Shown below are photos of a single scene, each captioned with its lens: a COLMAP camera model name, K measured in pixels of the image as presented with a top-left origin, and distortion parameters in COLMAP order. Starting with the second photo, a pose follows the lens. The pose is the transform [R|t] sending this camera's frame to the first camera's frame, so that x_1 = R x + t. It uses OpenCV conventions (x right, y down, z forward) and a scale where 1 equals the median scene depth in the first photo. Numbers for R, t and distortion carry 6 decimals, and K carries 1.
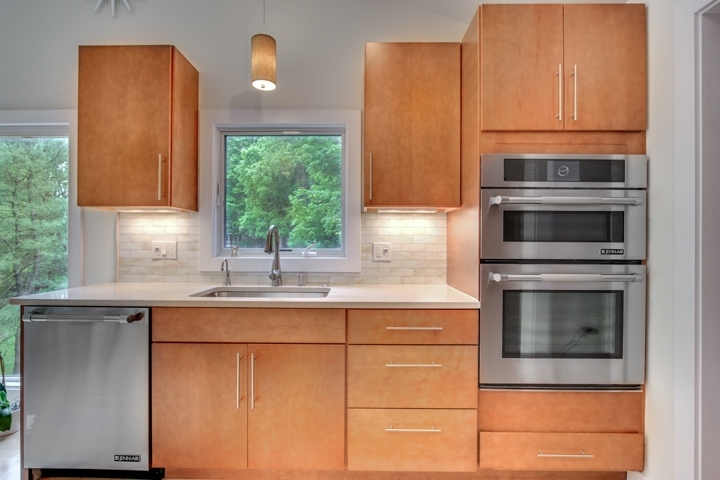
lens RADIAL K [[342.2, 0, 355.9], [0, 342.2, 242.8], [0, 0, 1]] dist [-0.010682, 0.001438]
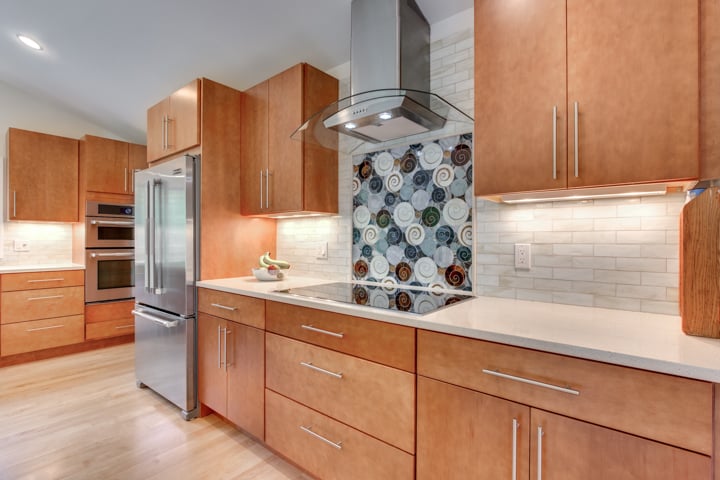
lens RADIAL K [[349.1, 0, 358.6], [0, 349.1, 240.8], [0, 0, 1]] dist [-0.003661, 0.000626]
pose [[0.630776, -0.003925, 0.775955, -0.216565], [-0.002461, 0.999972, 0.007058, -0.013238], [-0.775961, -0.006362, 0.630749, -1.412086]]
